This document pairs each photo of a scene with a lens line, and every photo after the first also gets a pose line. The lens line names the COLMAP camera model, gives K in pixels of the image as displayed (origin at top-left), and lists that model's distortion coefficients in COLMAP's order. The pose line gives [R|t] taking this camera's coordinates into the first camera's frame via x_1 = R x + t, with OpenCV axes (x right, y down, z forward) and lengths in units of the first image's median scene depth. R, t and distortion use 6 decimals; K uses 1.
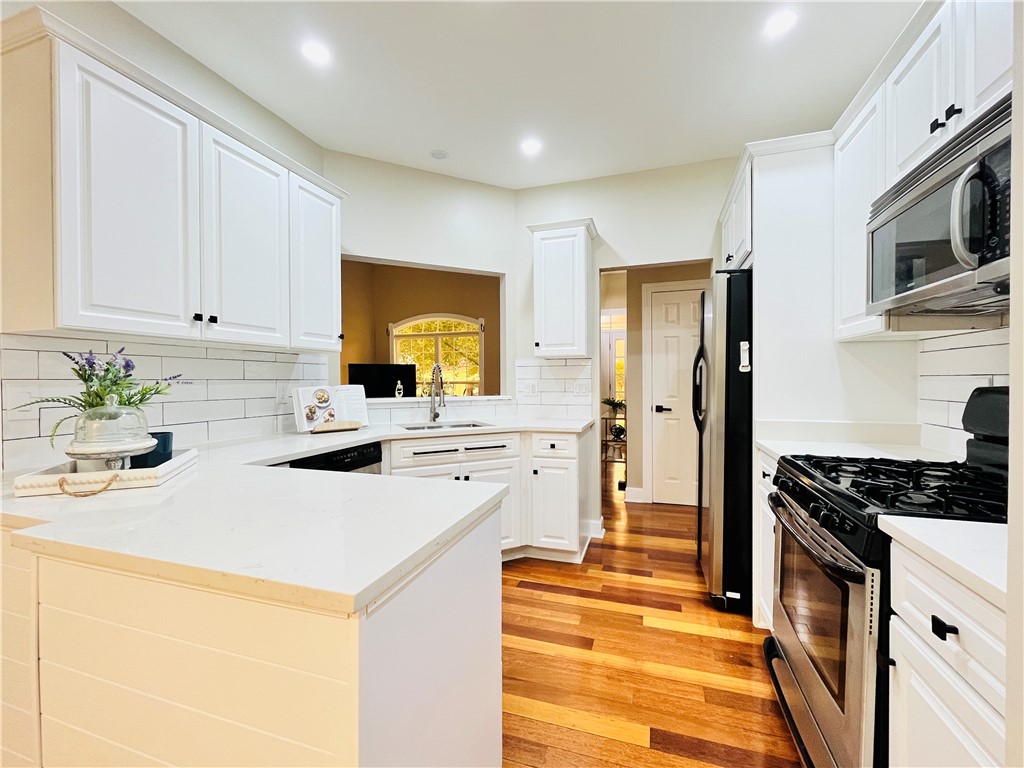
lens RADIAL K [[419.3, 0, 514.6], [0, 419.3, 383.2], [0, 0, 1]] dist [-0.002905, -0.000789]
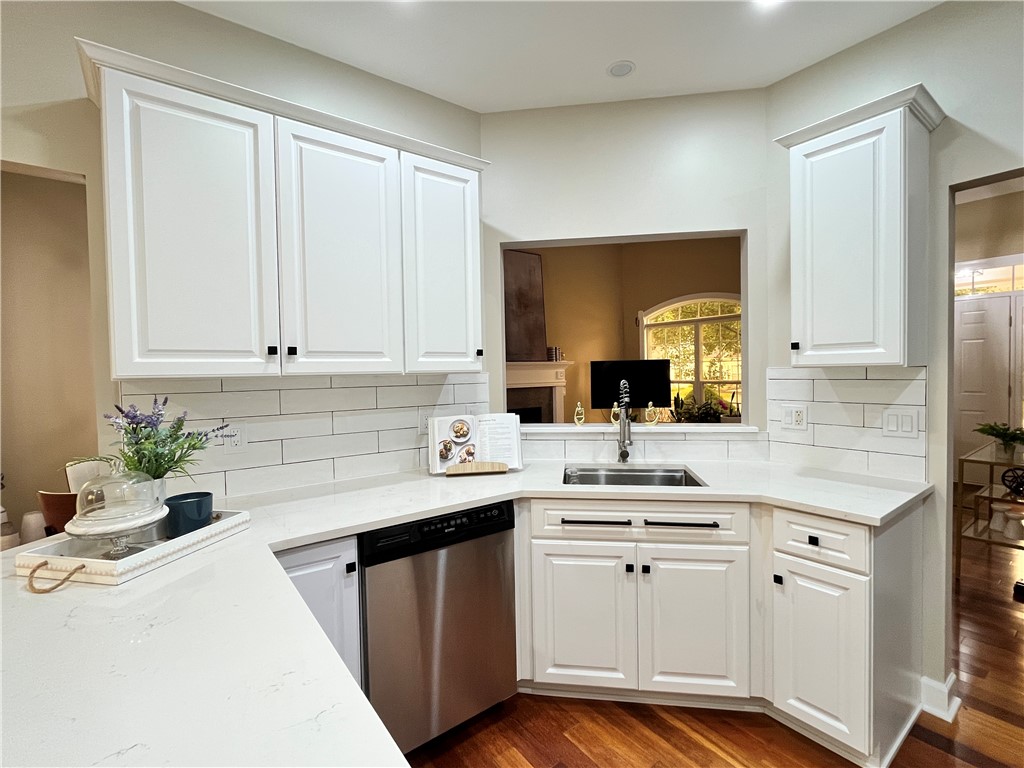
lens RADIAL K [[469.2, 0, 514.4], [0, 469.2, 383.6], [0, 0, 1]] dist [-0.001217, -0.000696]
pose [[0.822613, 0.006063, -0.568570, 0.121349], [0.006050, 0.999793, 0.019415, -0.066825], [0.568570, -0.019411, 0.822406, 0.312393]]
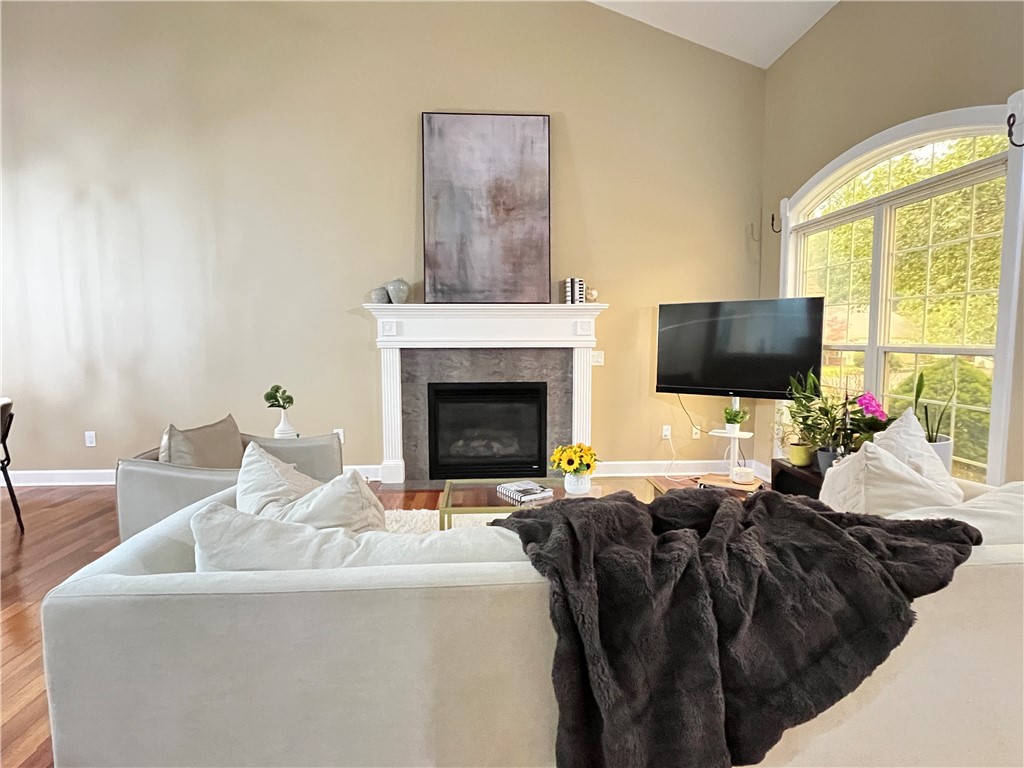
lens RADIAL K [[545.4, 0, 513.0], [0, 545.4, 381.8], [0, 0, 1]] dist [-0.001932, -0.000133]
pose [[0.361687, 0.081516, -0.928729, 0.437591], [-0.014473, 0.996541, 0.081831, -0.023039], [0.932187, -0.016156, 0.361616, 2.162656]]
